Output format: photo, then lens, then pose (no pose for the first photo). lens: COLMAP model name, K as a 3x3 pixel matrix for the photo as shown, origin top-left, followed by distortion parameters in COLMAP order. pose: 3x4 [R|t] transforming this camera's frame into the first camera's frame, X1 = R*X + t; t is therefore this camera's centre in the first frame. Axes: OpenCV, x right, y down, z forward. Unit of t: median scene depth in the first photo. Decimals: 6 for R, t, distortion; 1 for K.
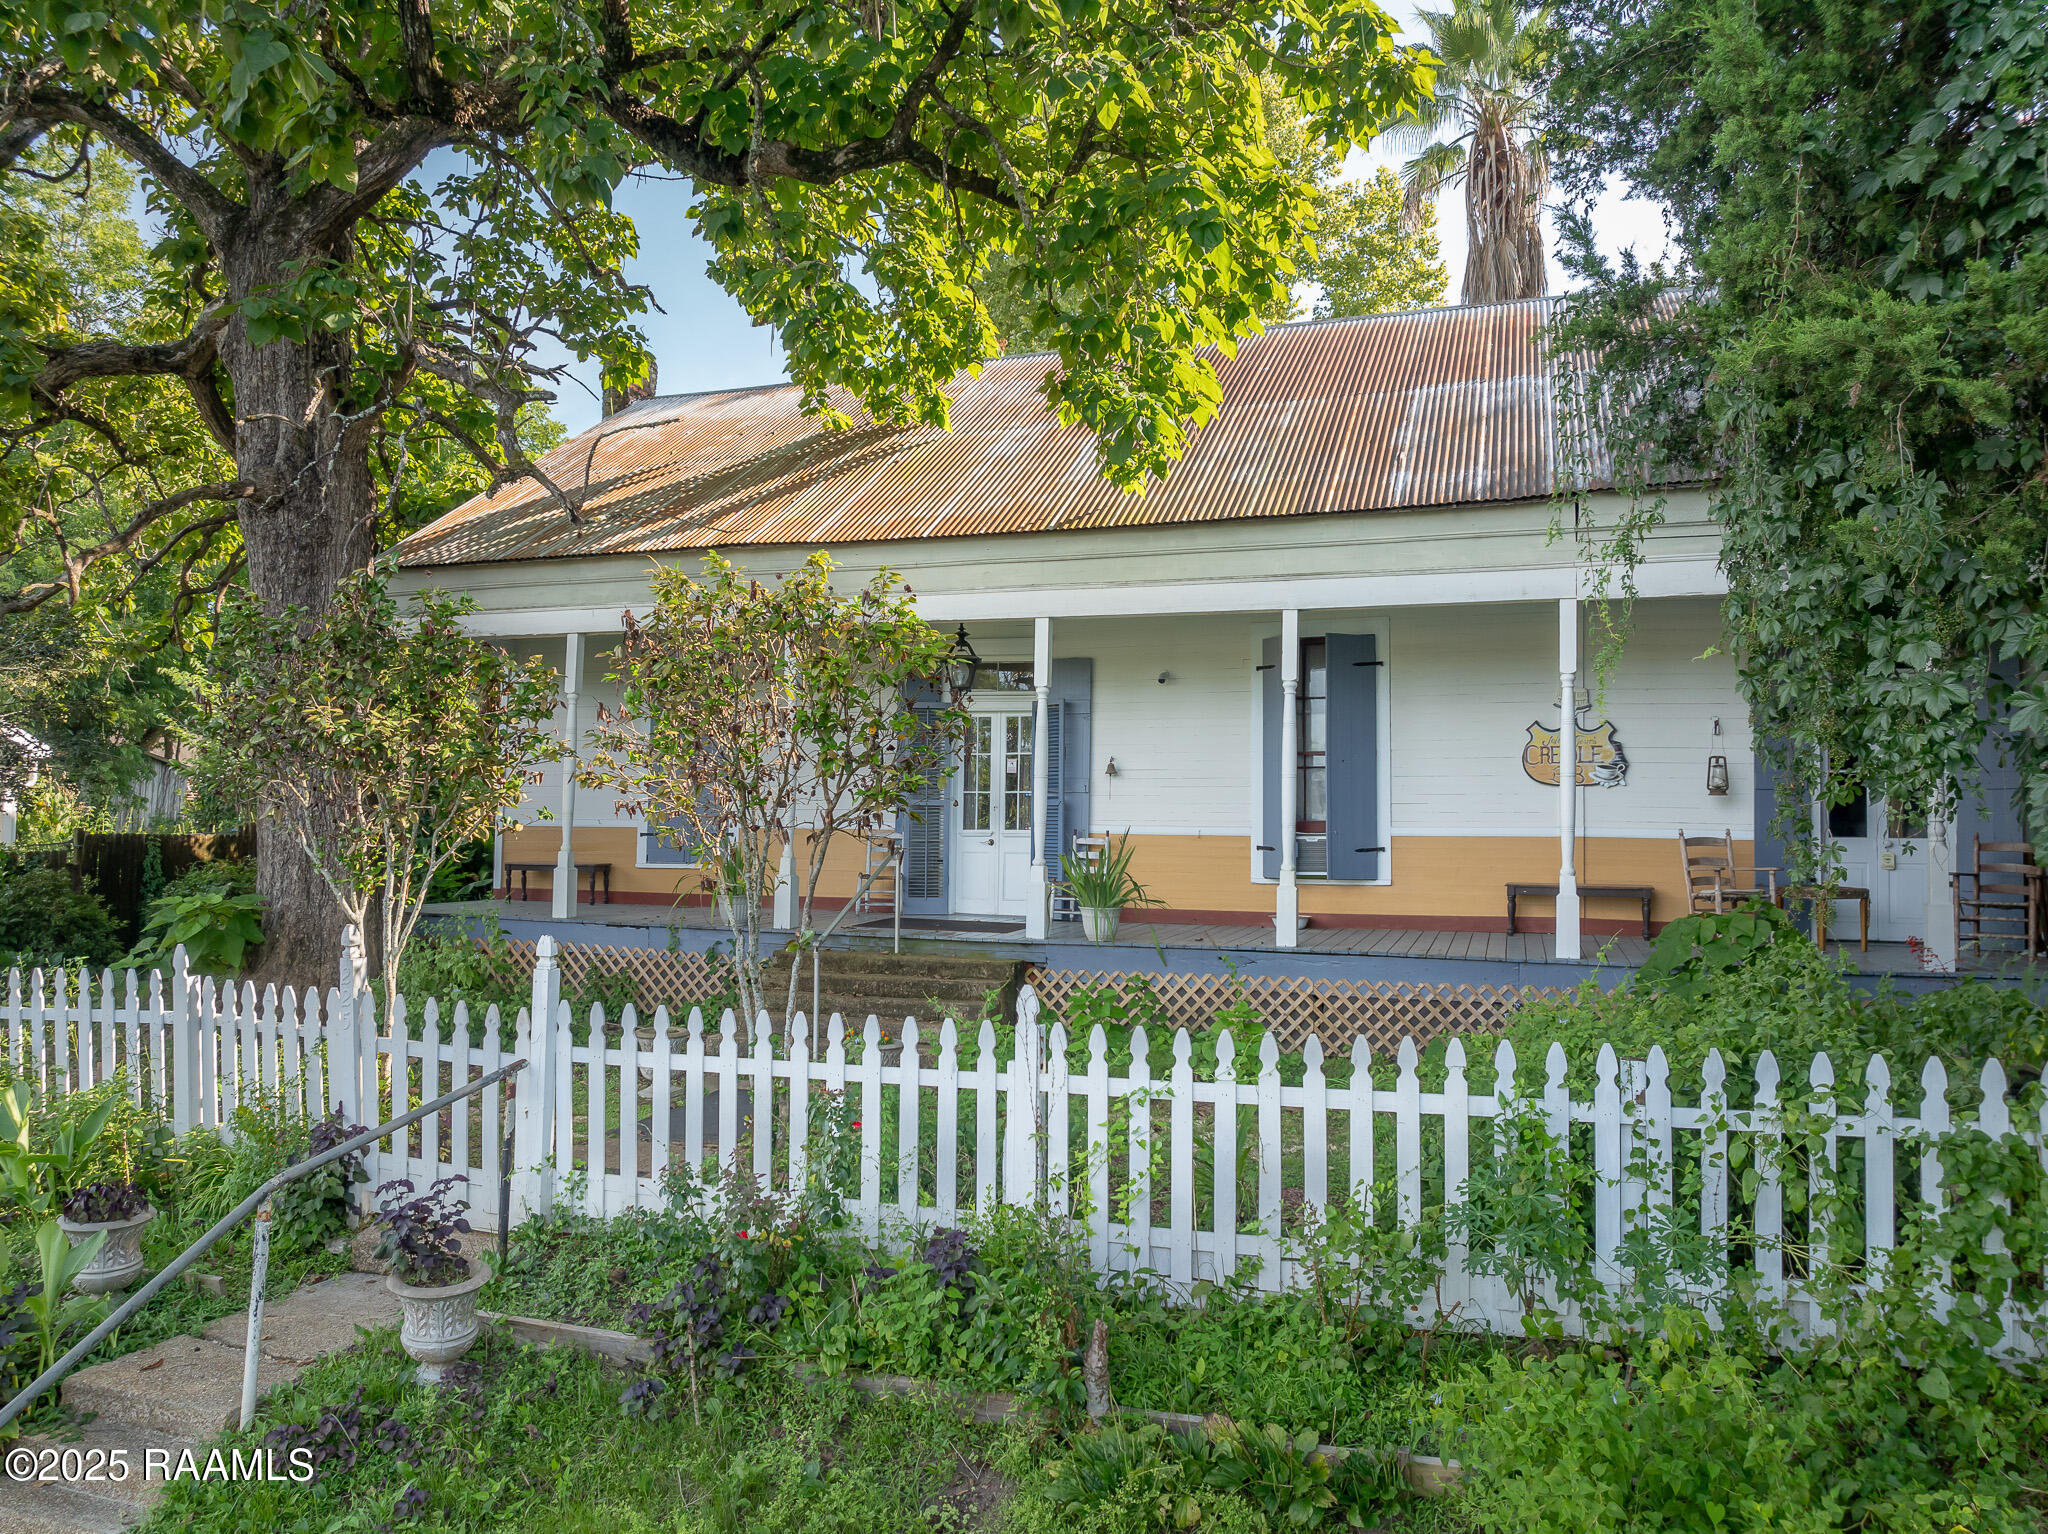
lens RADIAL K [[1455.6, 0, 1006.5], [0, 1455.6, 756.8], [0, 0, 1]] dist [-0.034161, 0.001363]
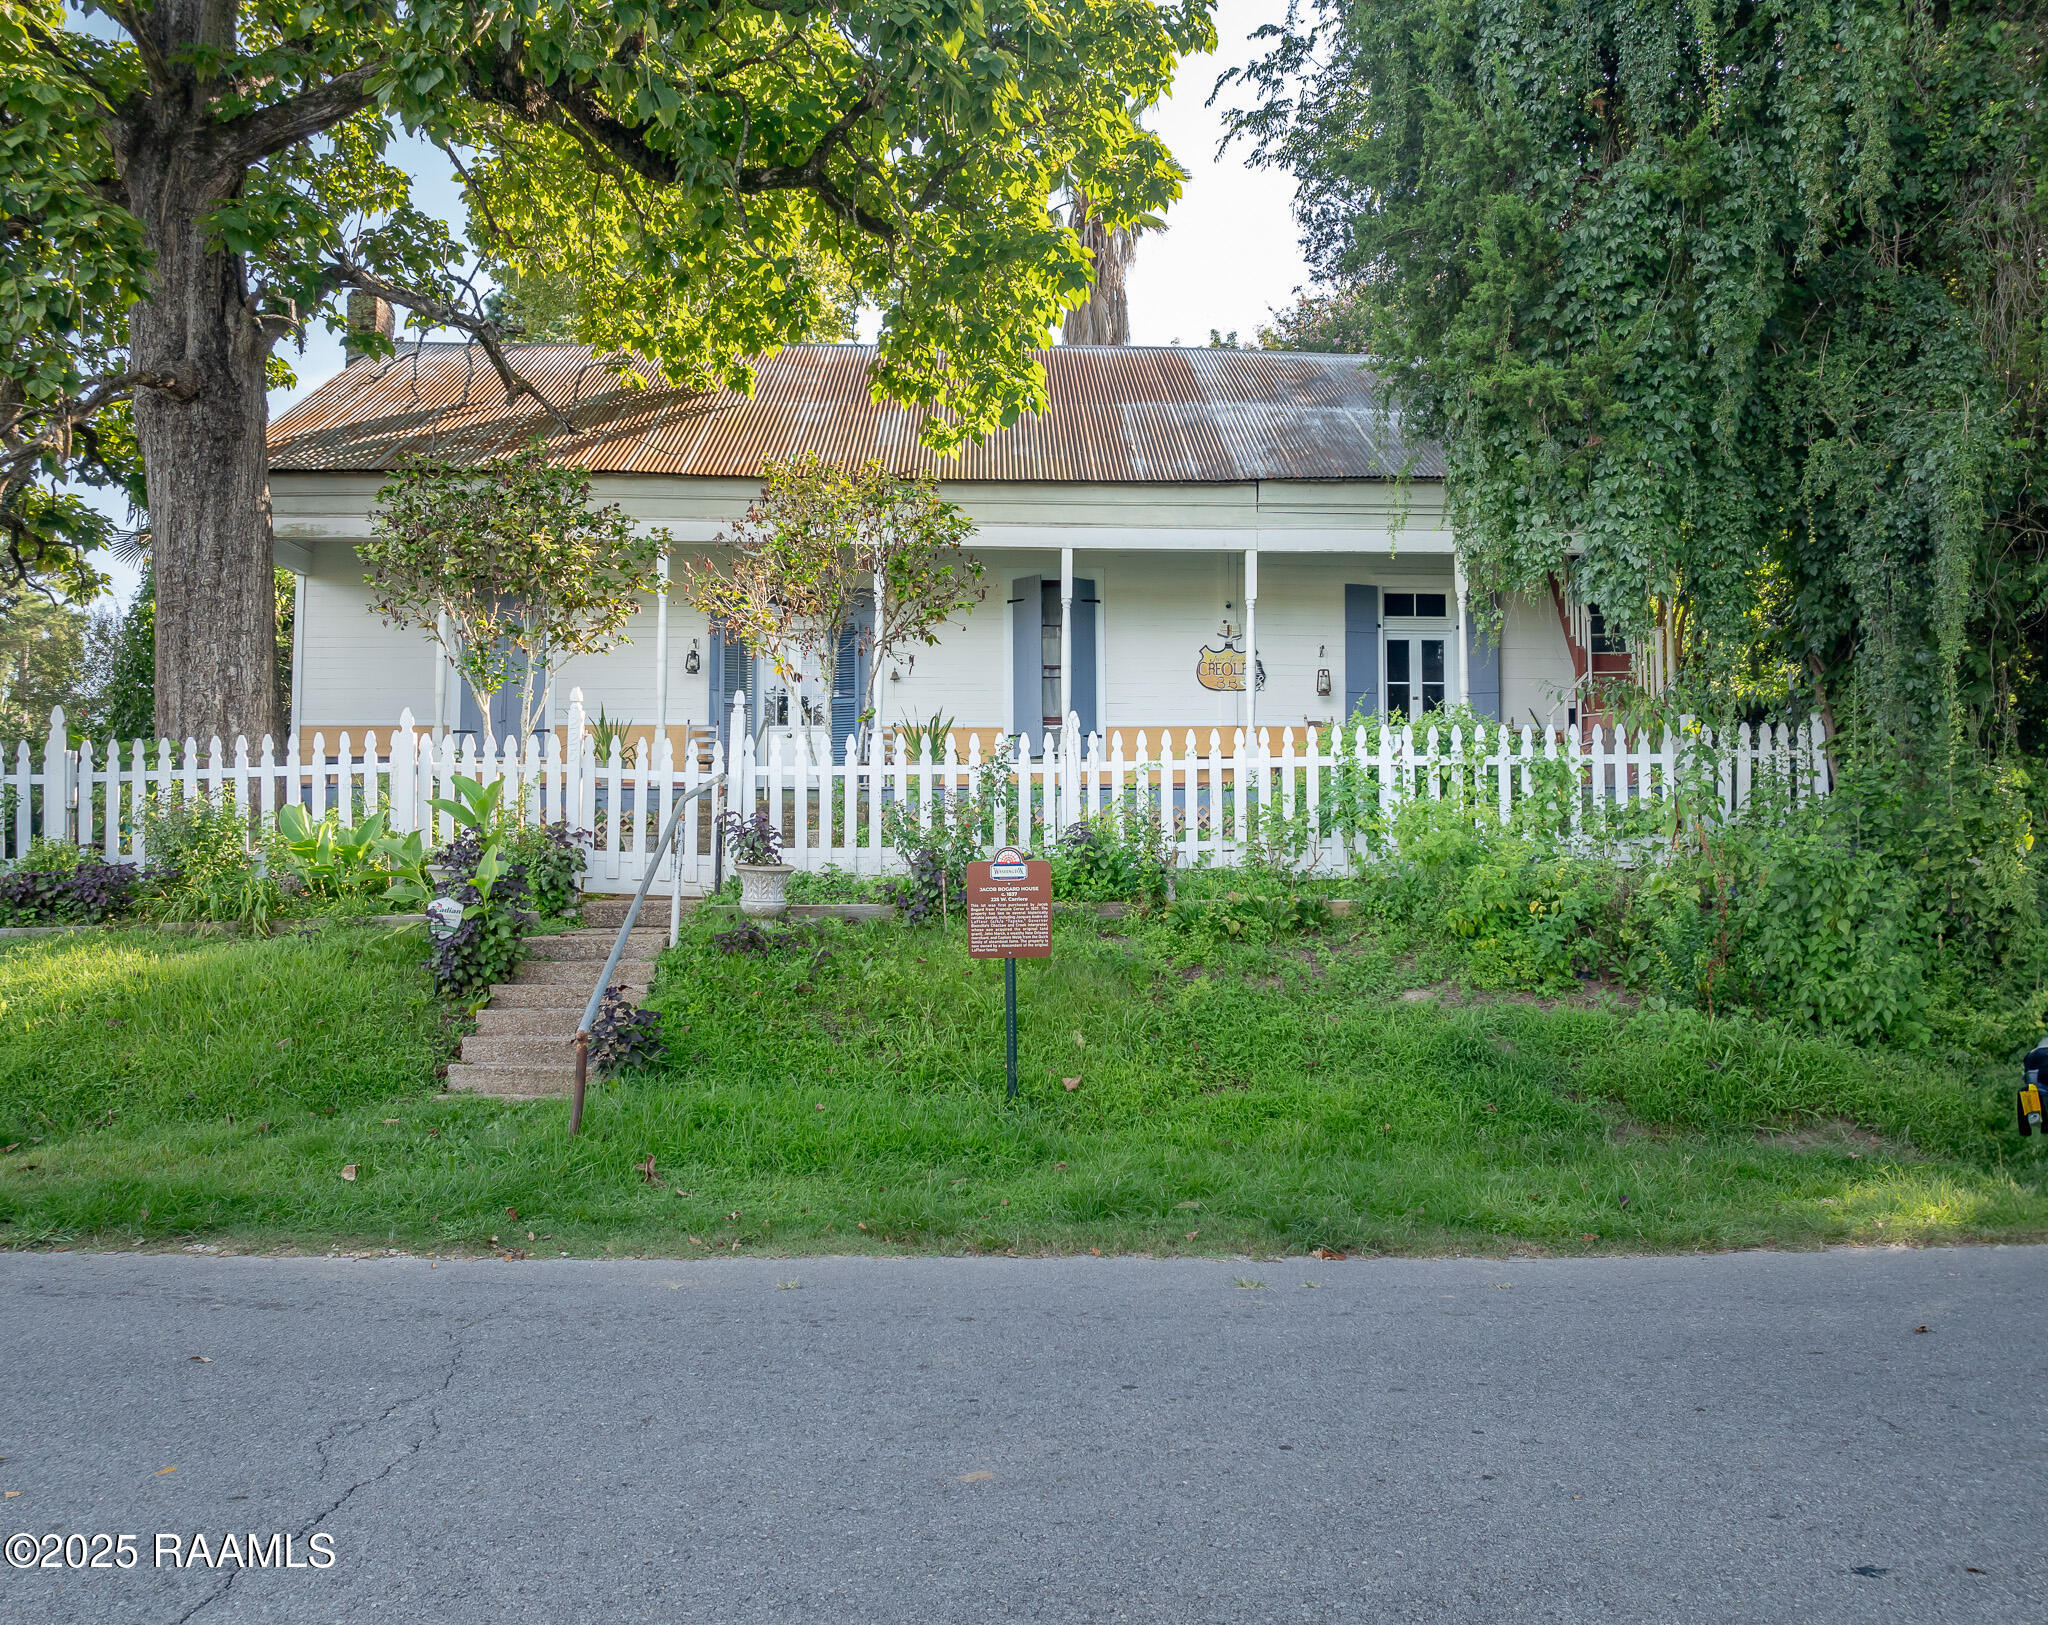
lens RADIAL K [[1548.3, 0, 1061.5], [0, 1548.3, 799.6], [0, 0, 1]] dist [-0.026190, -0.003143]
pose [[0.920196, 0.009191, 0.391351, -0.768236], [-0.007683, 0.999956, -0.005420, 0.293140], [-0.391383, 0.001980, 0.920226, -0.730614]]
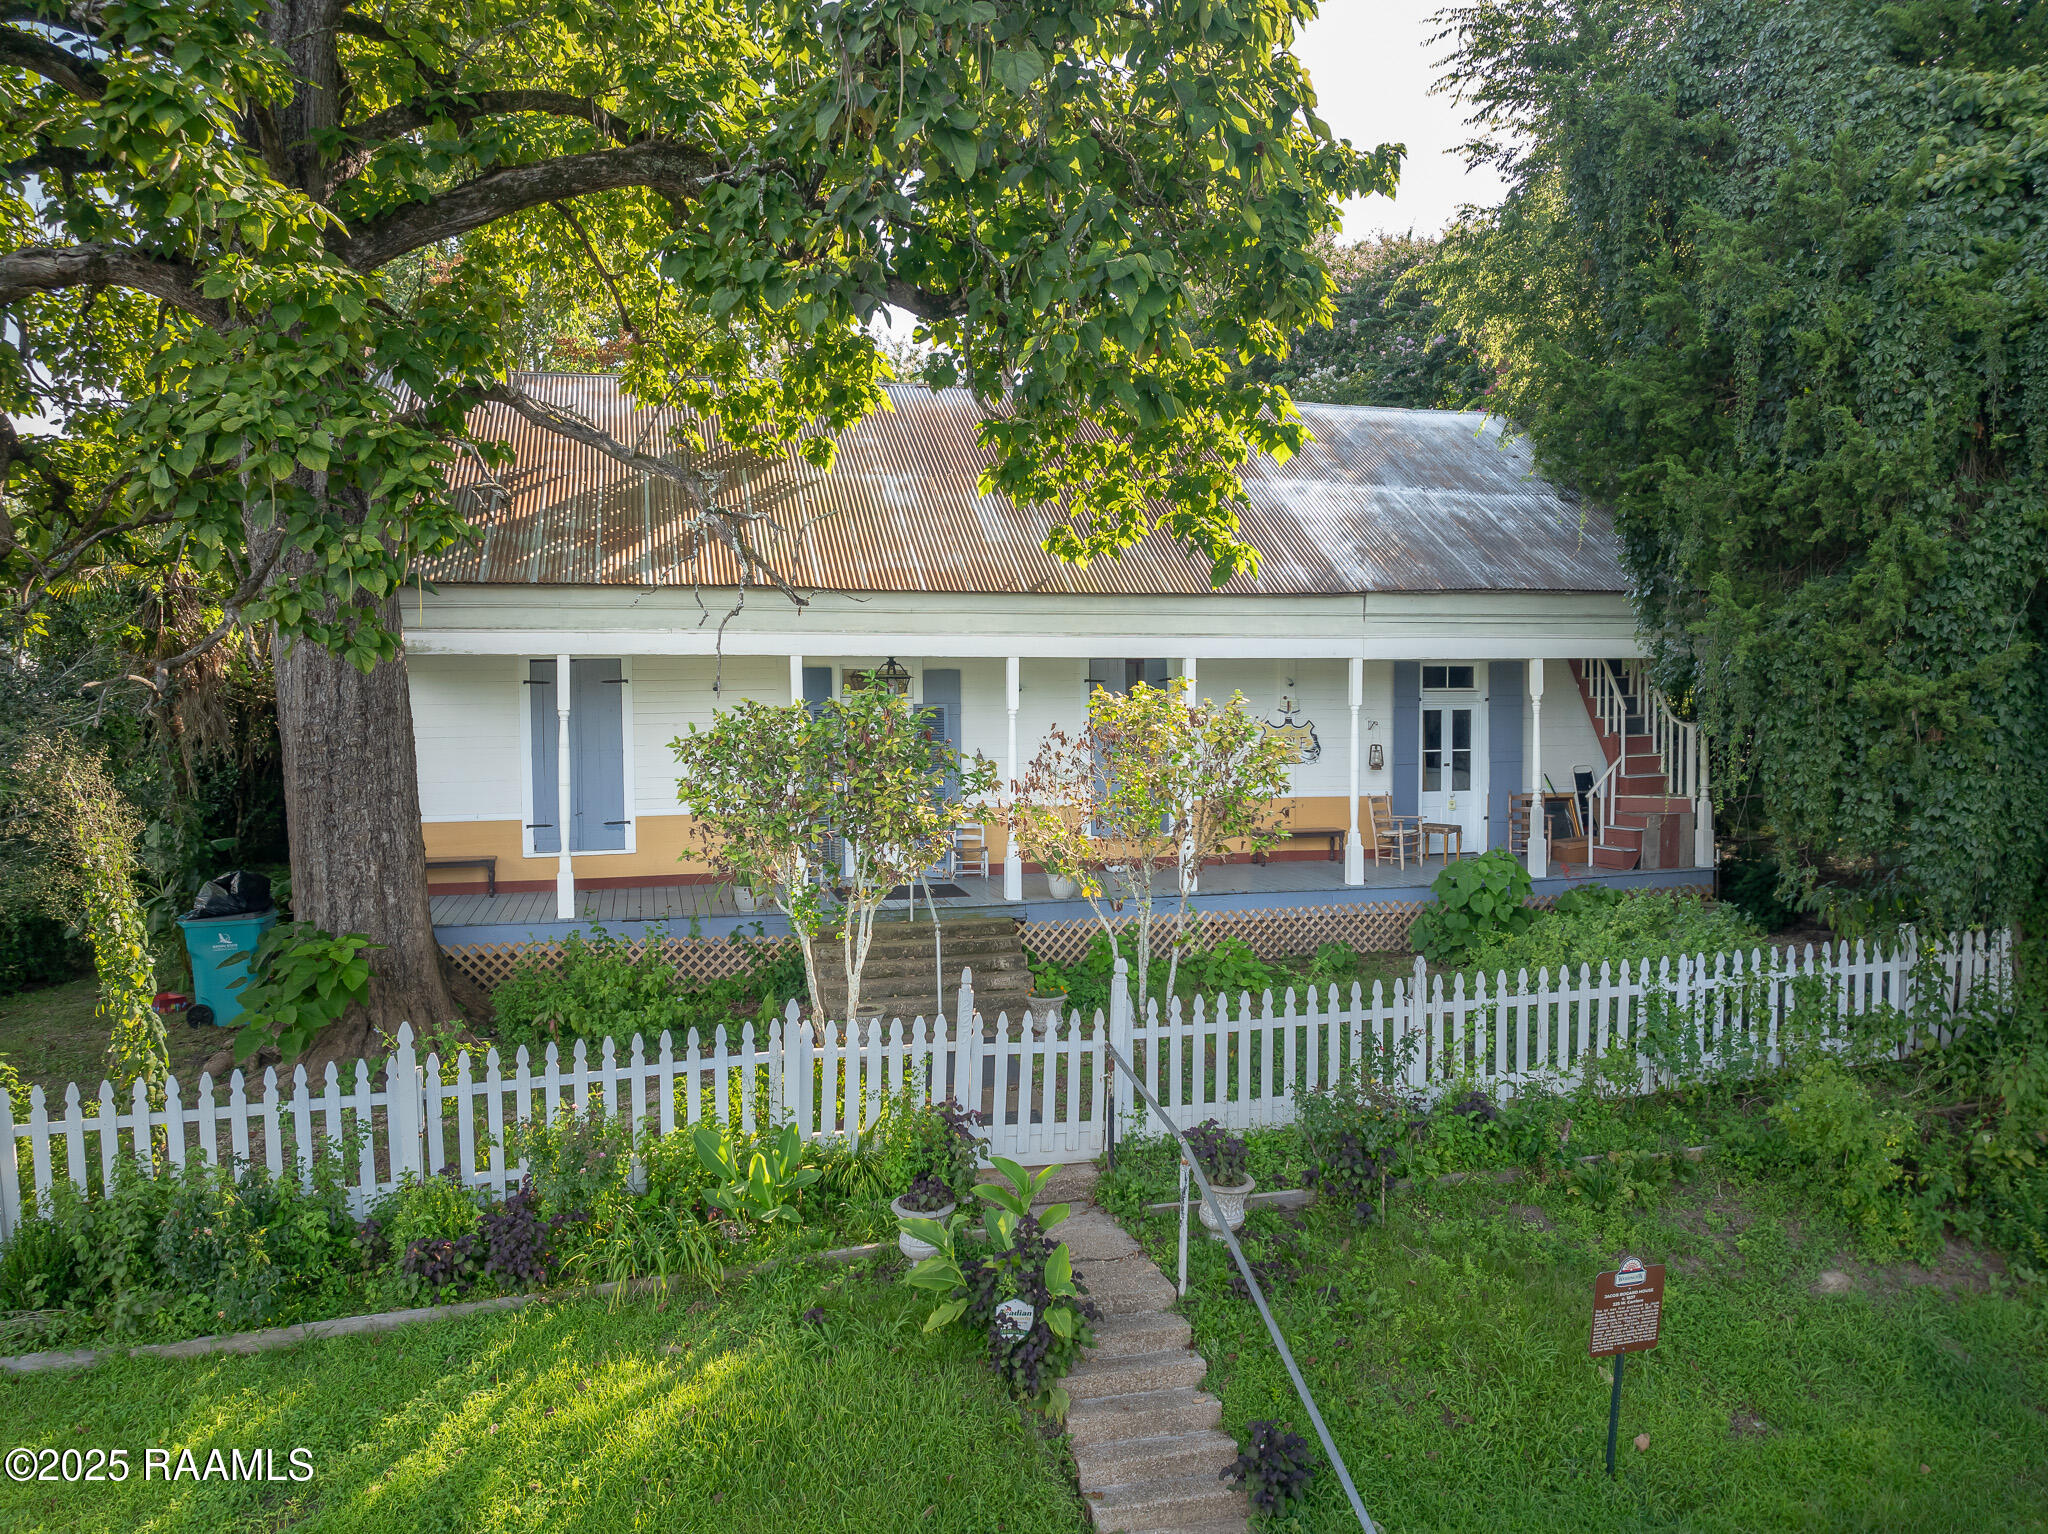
lens RADIAL K [[1455.6, 0, 1004.0], [0, 1455.6, 762.5], [0, 0, 1]] dist [-0.034161, 0.001363]
pose [[0.826654, -0.046832, 0.560758, -1.500427], [-0.008626, 0.995359, 0.095844, -0.263909], [-0.562644, -0.084066, 0.822414, -0.165143]]
